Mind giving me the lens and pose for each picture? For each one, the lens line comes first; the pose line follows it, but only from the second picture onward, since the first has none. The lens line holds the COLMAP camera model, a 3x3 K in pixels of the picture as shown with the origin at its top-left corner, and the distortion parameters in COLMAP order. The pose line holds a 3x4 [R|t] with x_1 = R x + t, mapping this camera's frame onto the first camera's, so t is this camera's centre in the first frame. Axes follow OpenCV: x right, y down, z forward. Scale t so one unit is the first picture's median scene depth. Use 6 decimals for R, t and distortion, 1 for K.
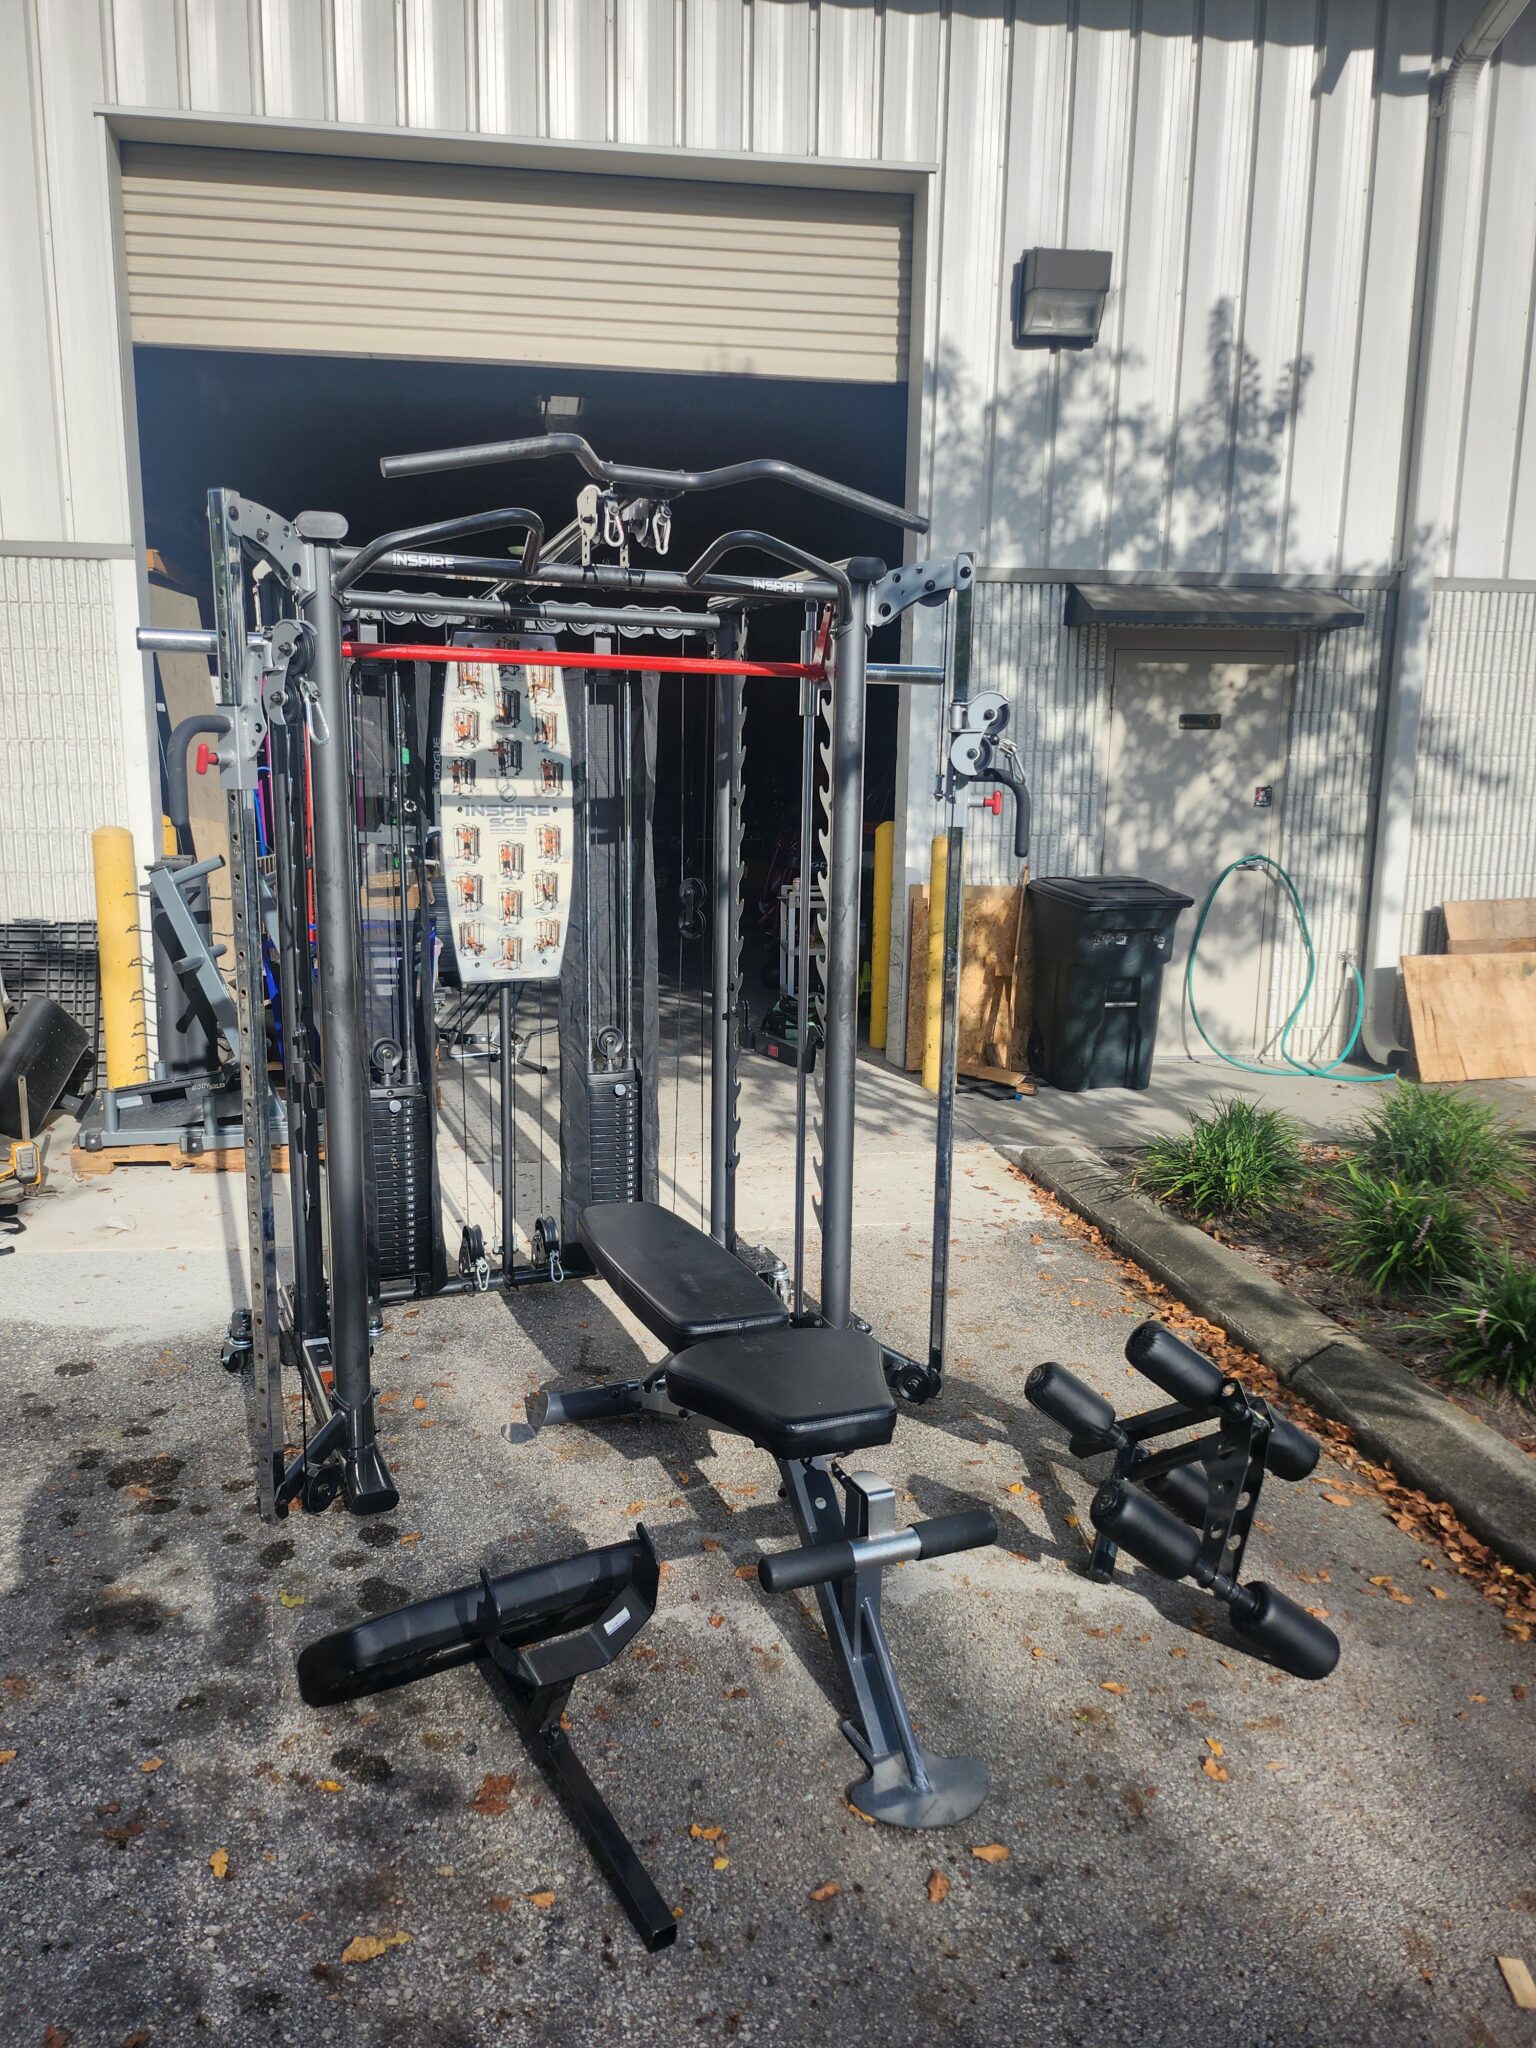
lens RADIAL K [[1456.9, 0, 736.5], [0, 1456.9, 1006.5], [0, 0, 1]] dist [0.056231, -0.058685]
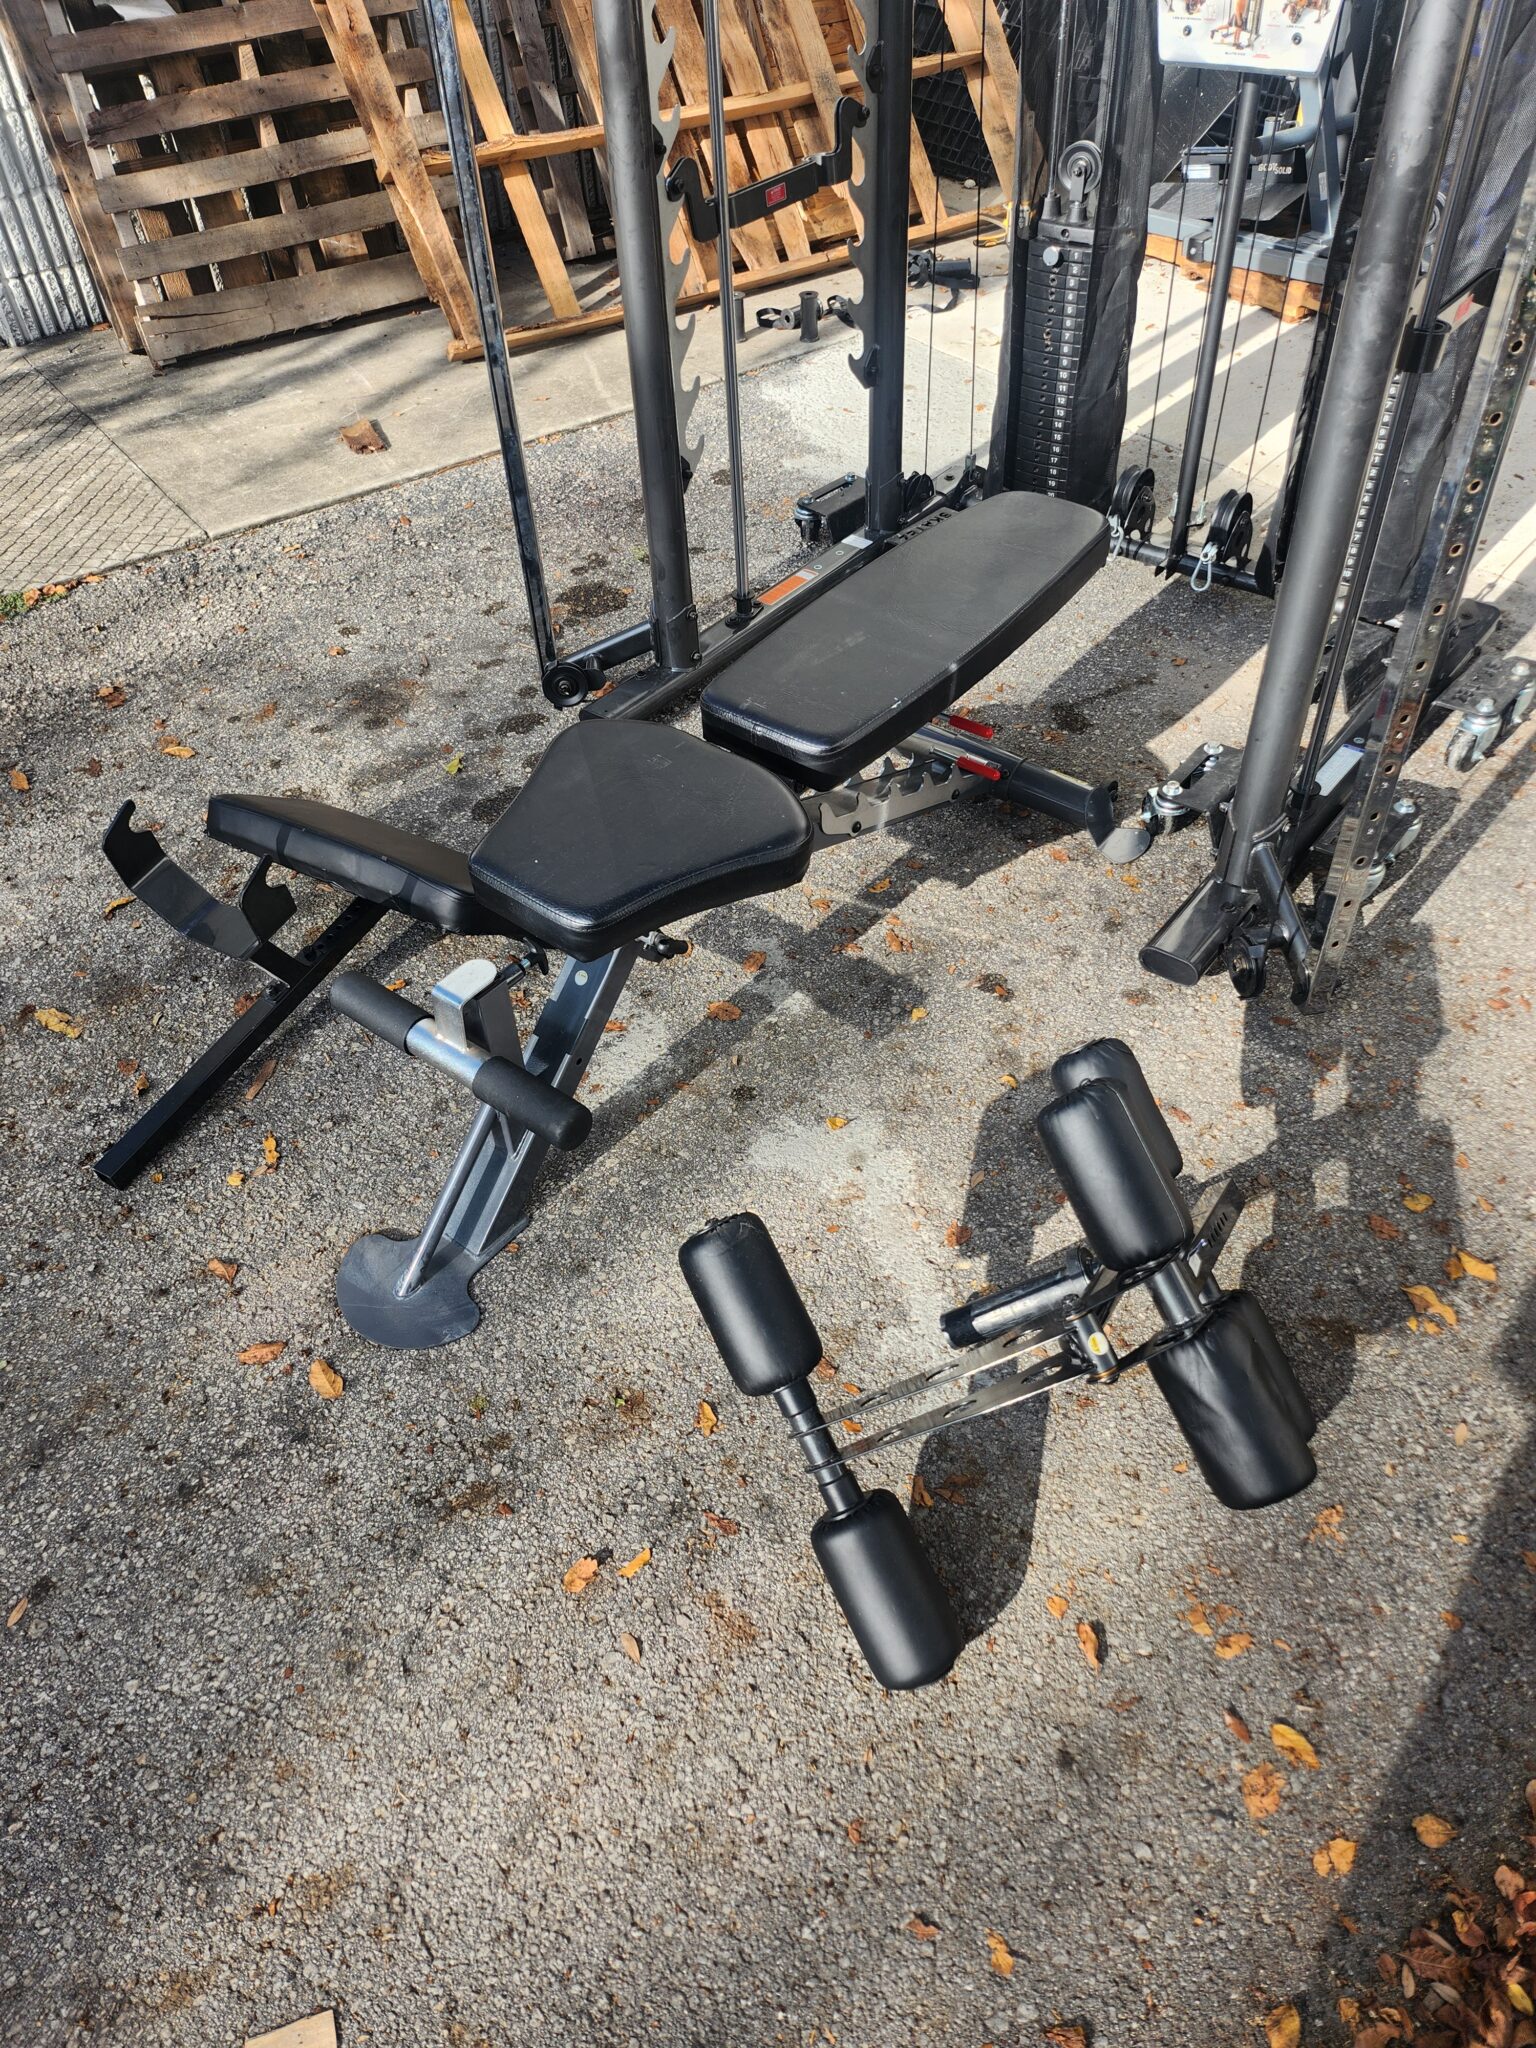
lens RADIAL K [[1456.4, 0, 734.8], [0, 1456.4, 1023.5], [0, 0, 1]] dist [0.057884, -0.060659]
pose [[0.456481, 0.585358, -0.670061, 0.390336], [-0.085943, 0.778591, 0.621619, -0.072467], [0.885573, -0.226170, 0.405719, 0.489392]]
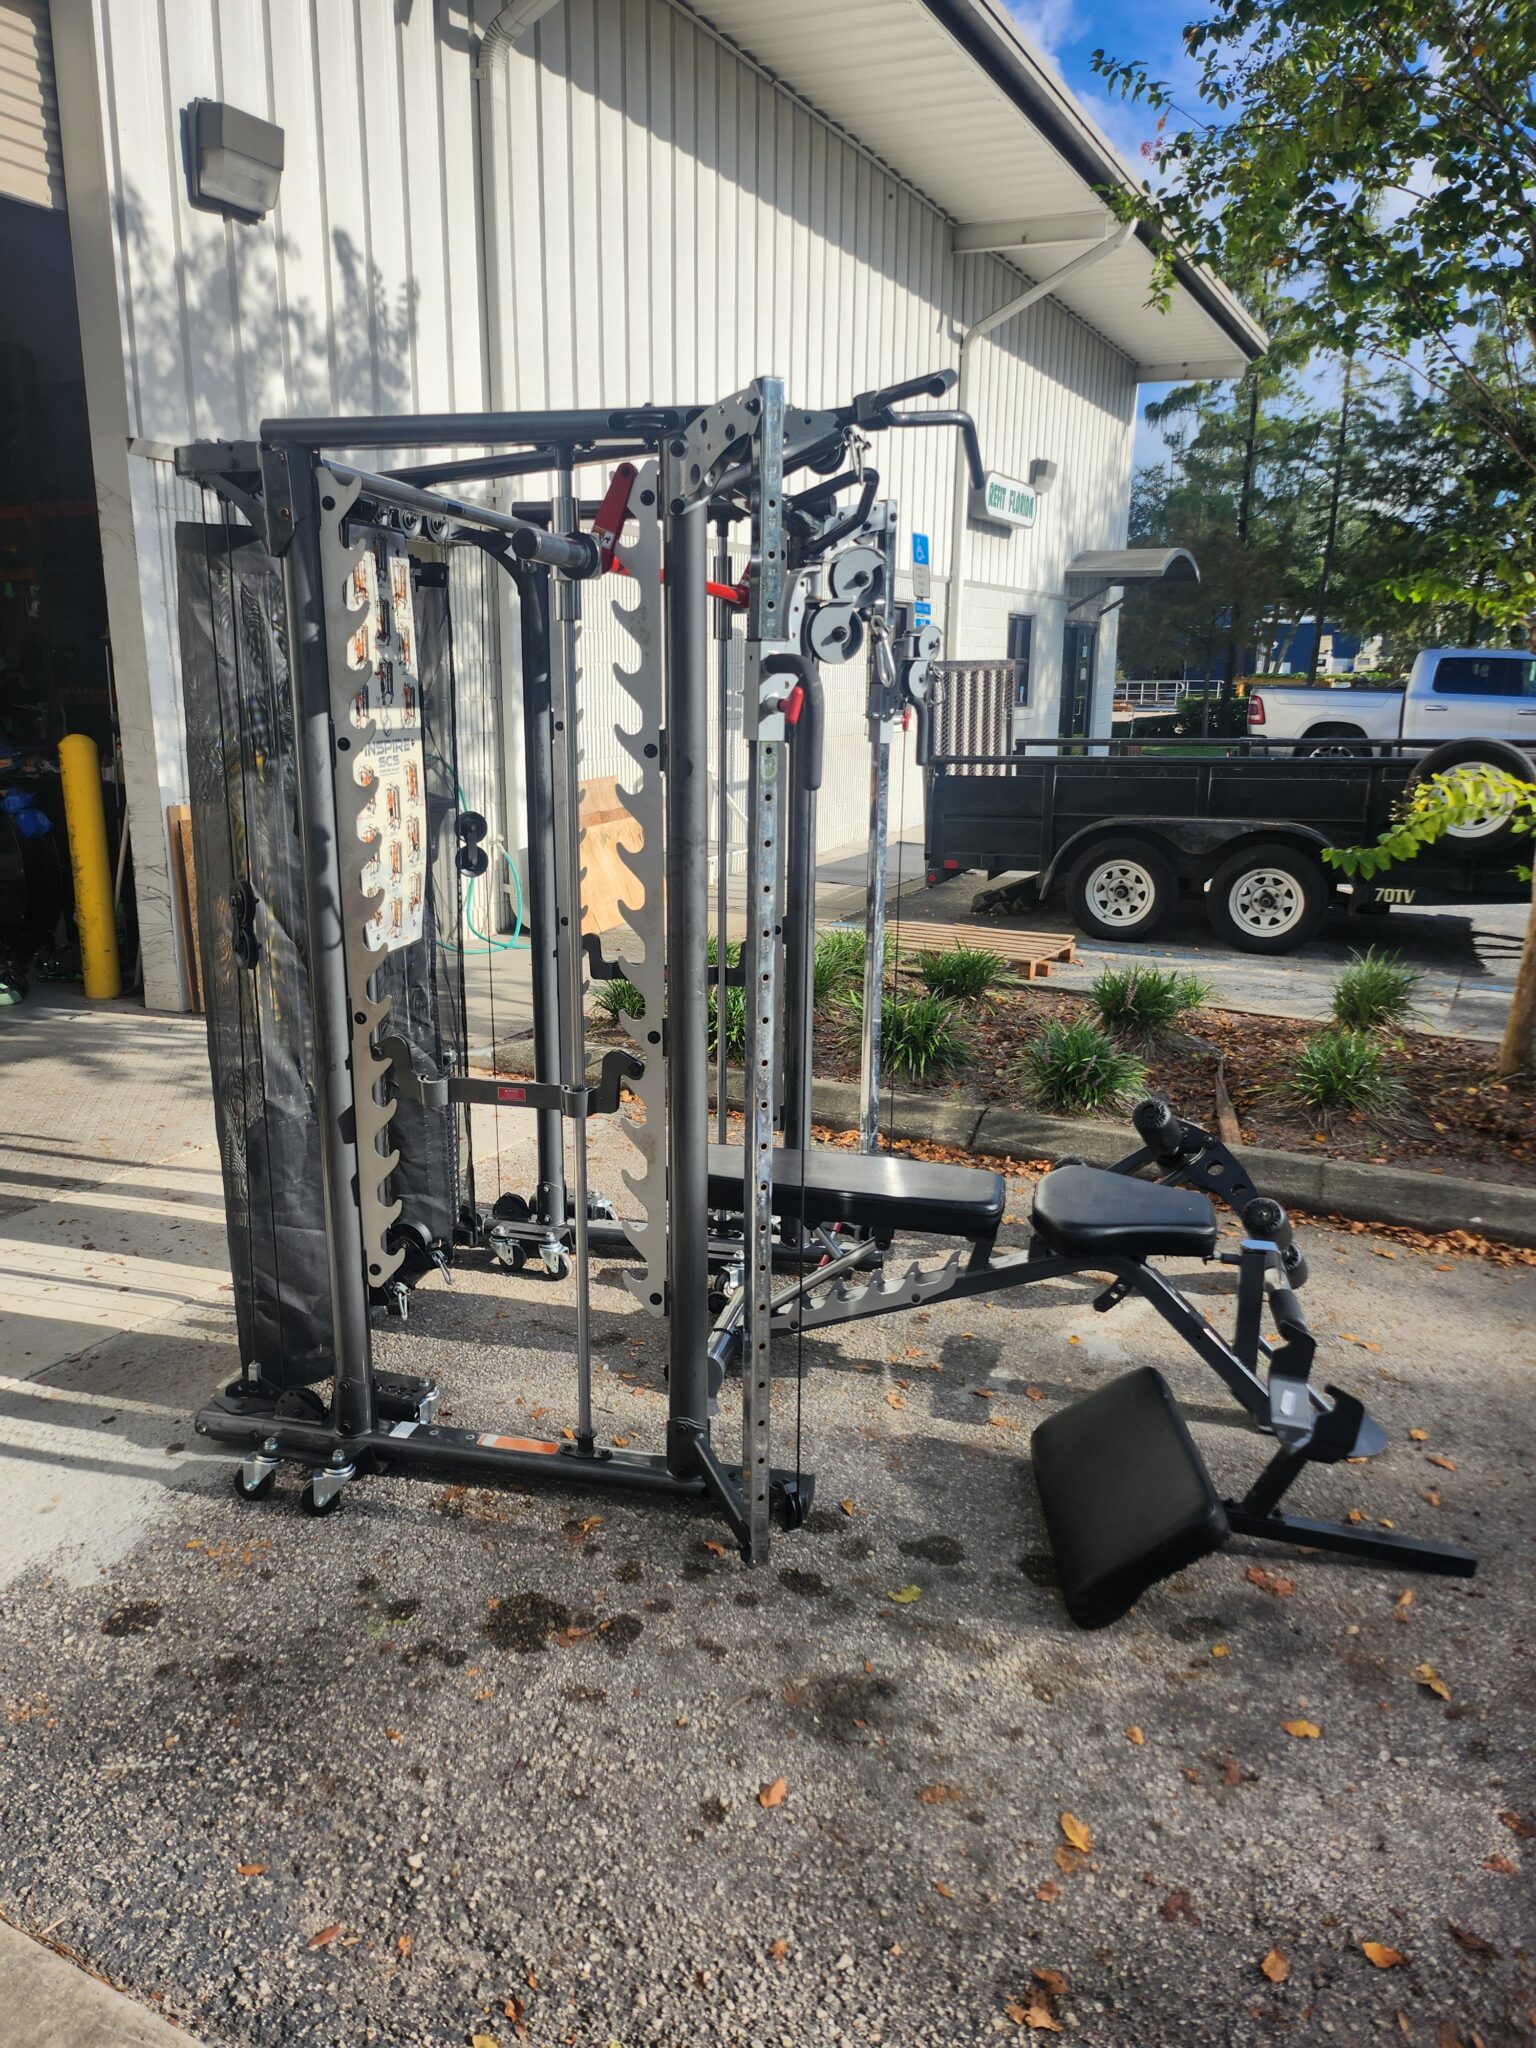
lens RADIAL K [[1439.6, 0, 734.3], [0, 1439.6, 985.8], [0, 0, 1]] dist [0.058123, -0.054747]
pose [[0.588760, -0.178318, 0.788393, -0.705068], [0.127995, 0.983624, 0.126891, -0.079150], [-0.798109, 0.026202, 0.601943, 0.350613]]
